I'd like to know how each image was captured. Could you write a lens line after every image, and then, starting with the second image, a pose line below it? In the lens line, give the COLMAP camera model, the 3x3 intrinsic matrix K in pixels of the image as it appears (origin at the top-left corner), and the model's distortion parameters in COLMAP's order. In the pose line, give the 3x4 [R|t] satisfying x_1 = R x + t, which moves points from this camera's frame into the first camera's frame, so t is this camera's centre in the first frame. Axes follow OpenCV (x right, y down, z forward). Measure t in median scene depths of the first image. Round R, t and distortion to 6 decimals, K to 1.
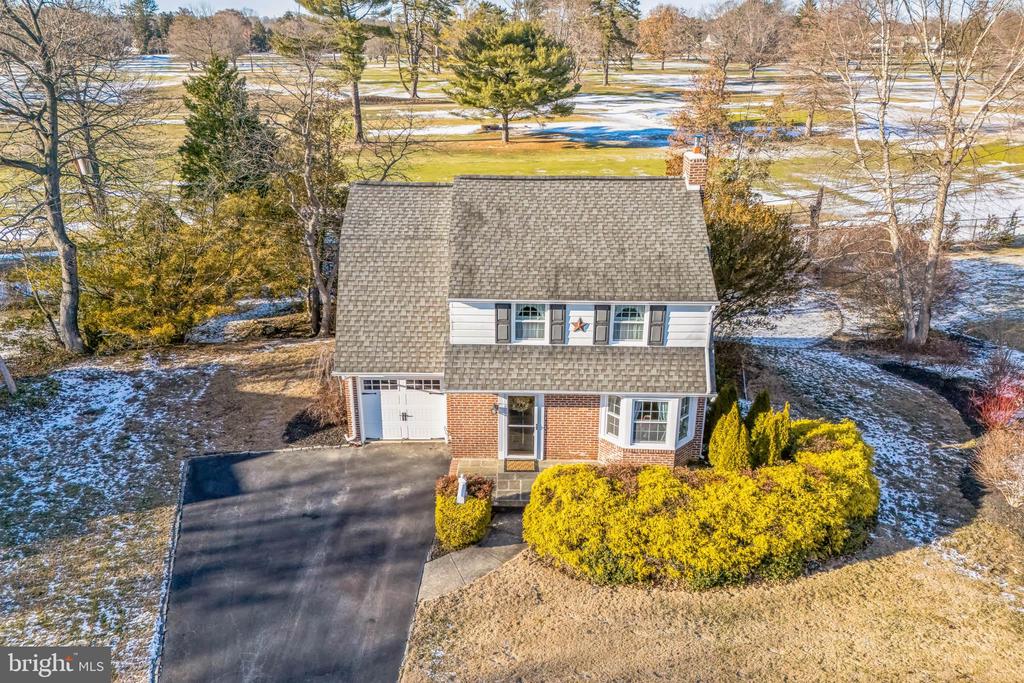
lens RADIAL K [[751.2, 0, 514.8], [0, 751.2, 343.2], [0, 0, 1]] dist [0.043517, -0.037299]
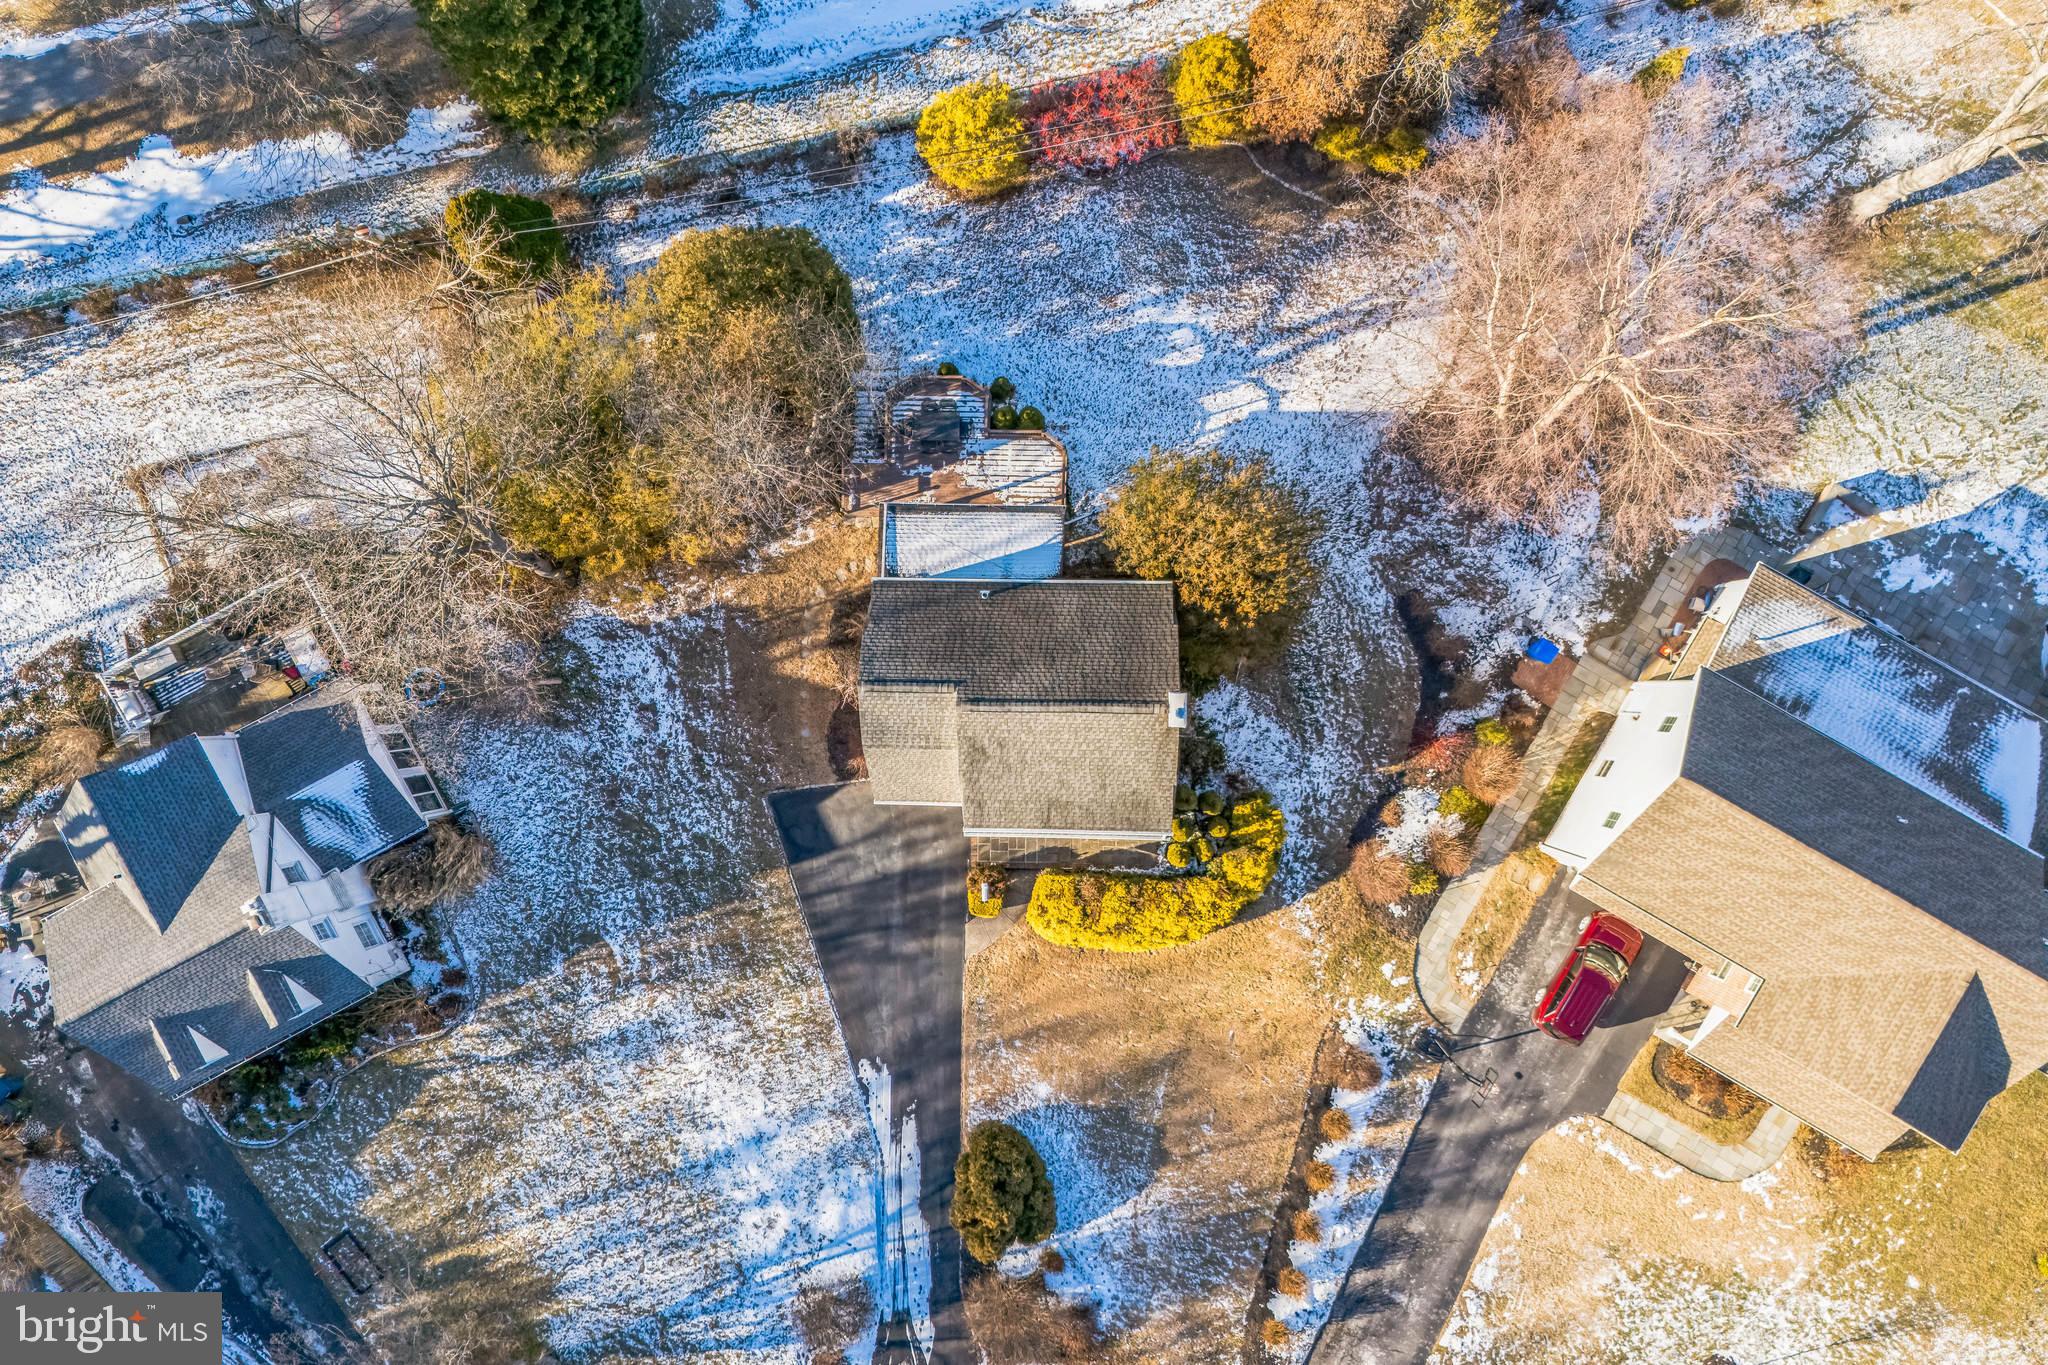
lens RADIAL K [[1502.5, 0, 1025.6], [0, 1502.5, 675.1], [0, 0, 1]] dist [0.043517, -0.037299]
pose [[0.999539, -0.005195, -0.029926, 0.077632], [0.029682, 0.376201, 0.926063, -2.094223], [0.006447, -0.926523, 0.376182, 0.219622]]
